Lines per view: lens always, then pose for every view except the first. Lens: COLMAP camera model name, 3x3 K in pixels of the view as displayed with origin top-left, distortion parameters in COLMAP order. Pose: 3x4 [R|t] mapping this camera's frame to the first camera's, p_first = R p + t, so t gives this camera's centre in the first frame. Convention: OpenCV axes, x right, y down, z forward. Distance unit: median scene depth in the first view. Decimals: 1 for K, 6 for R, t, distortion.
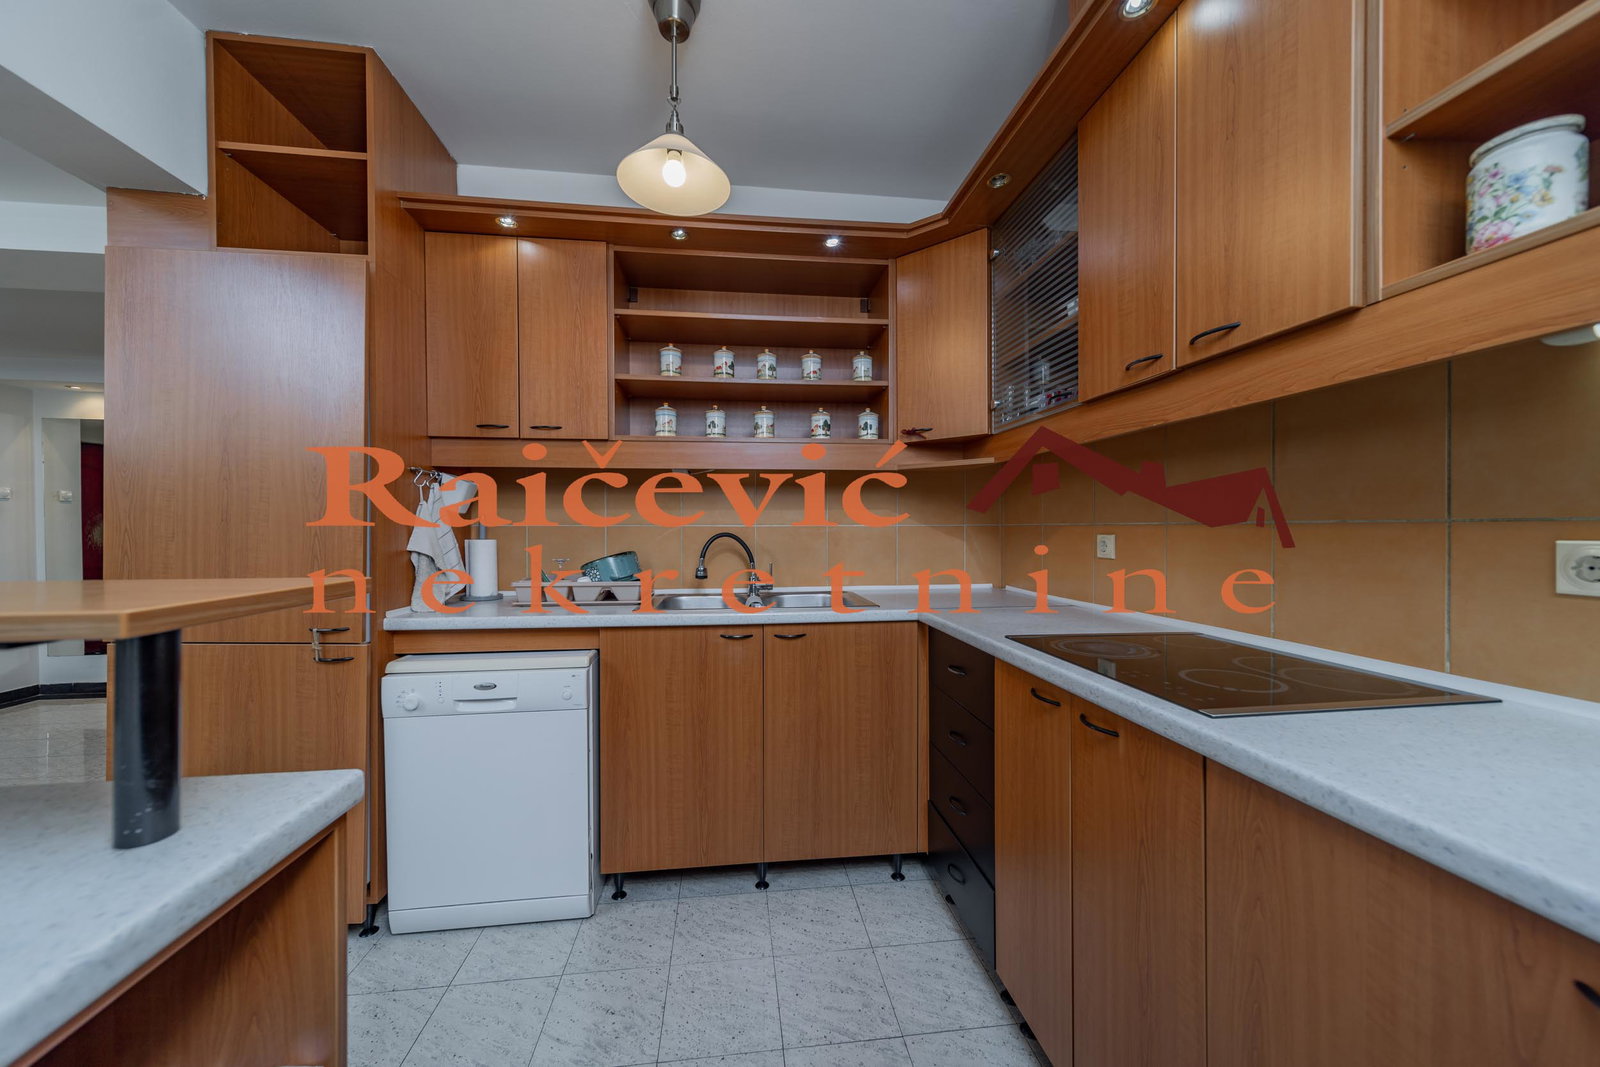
lens RADIAL K [[563.4, 0, 794.0], [0, 563.4, 536.9], [0, 0, 1]] dist [0.007404, -0.000673]
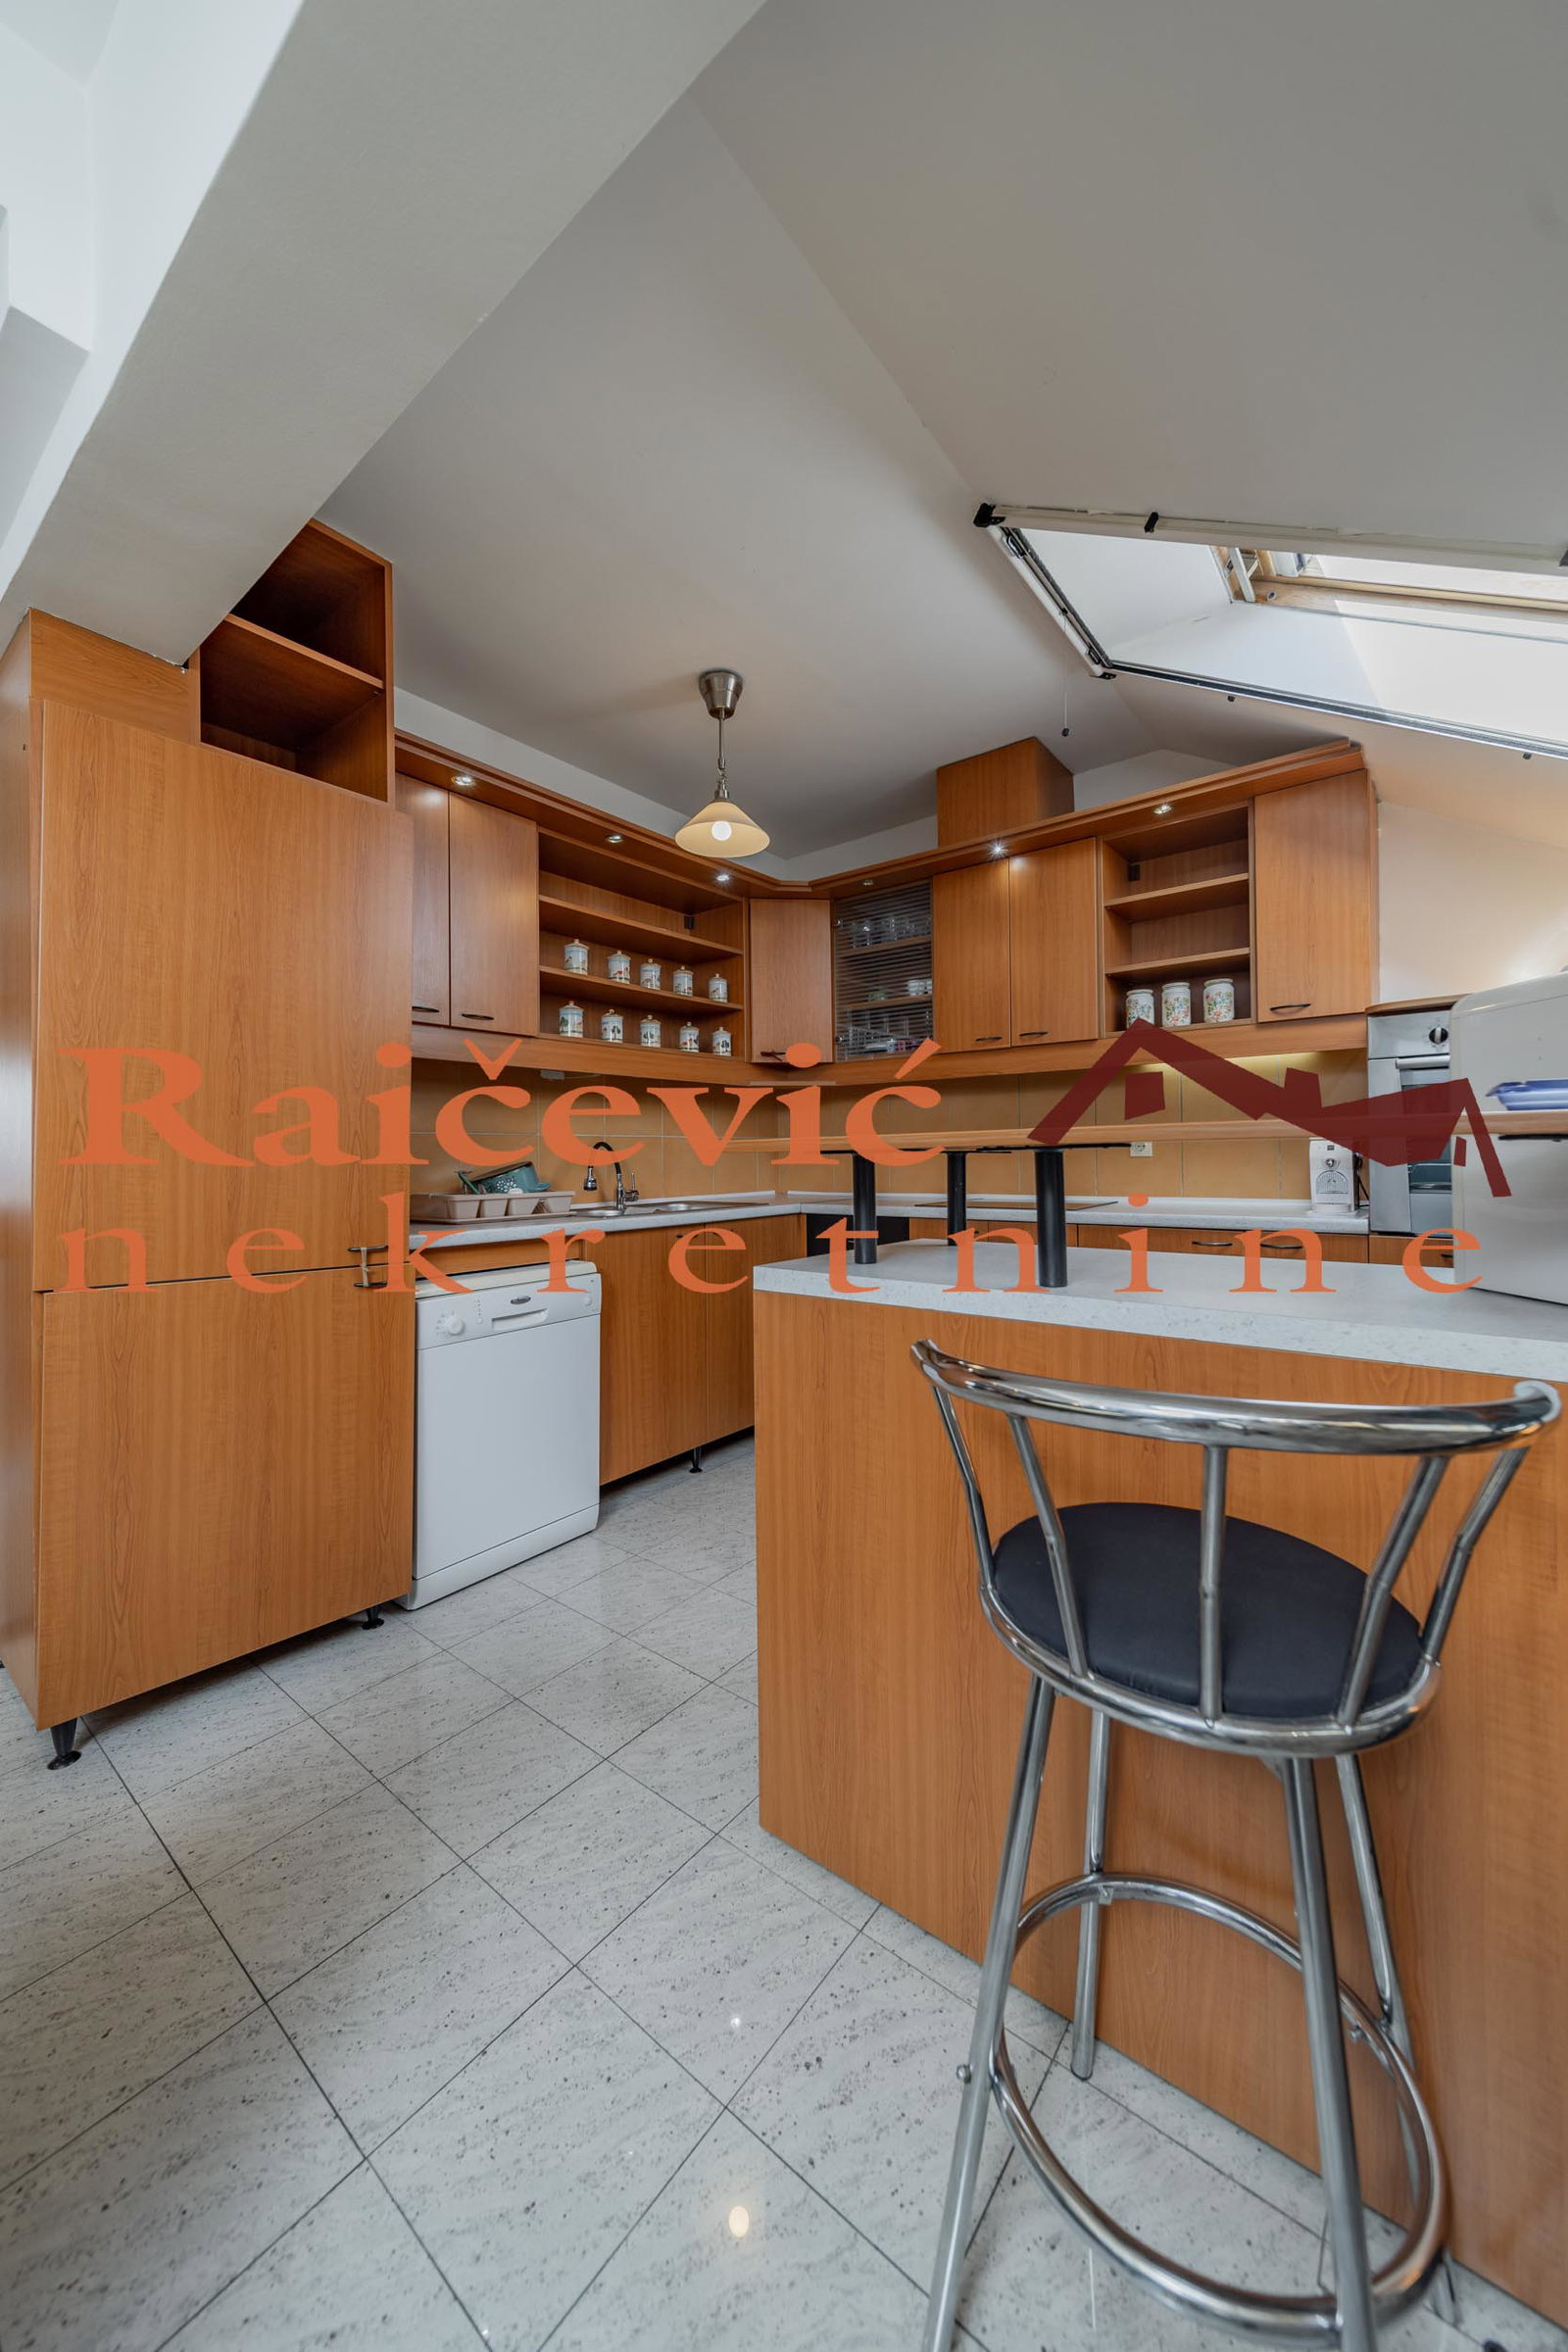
lens RADIAL K [[828.2, 0, 798.1], [0, 828.2, 1158.0], [0, 0, 1]] dist [0.007404, -0.000673]
pose [[0.707423, -0.010369, 0.706714, -1.006200], [0.022191, 0.999725, -0.007545, 0.043919], [-0.706442, 0.021020, 0.707459, -0.249277]]
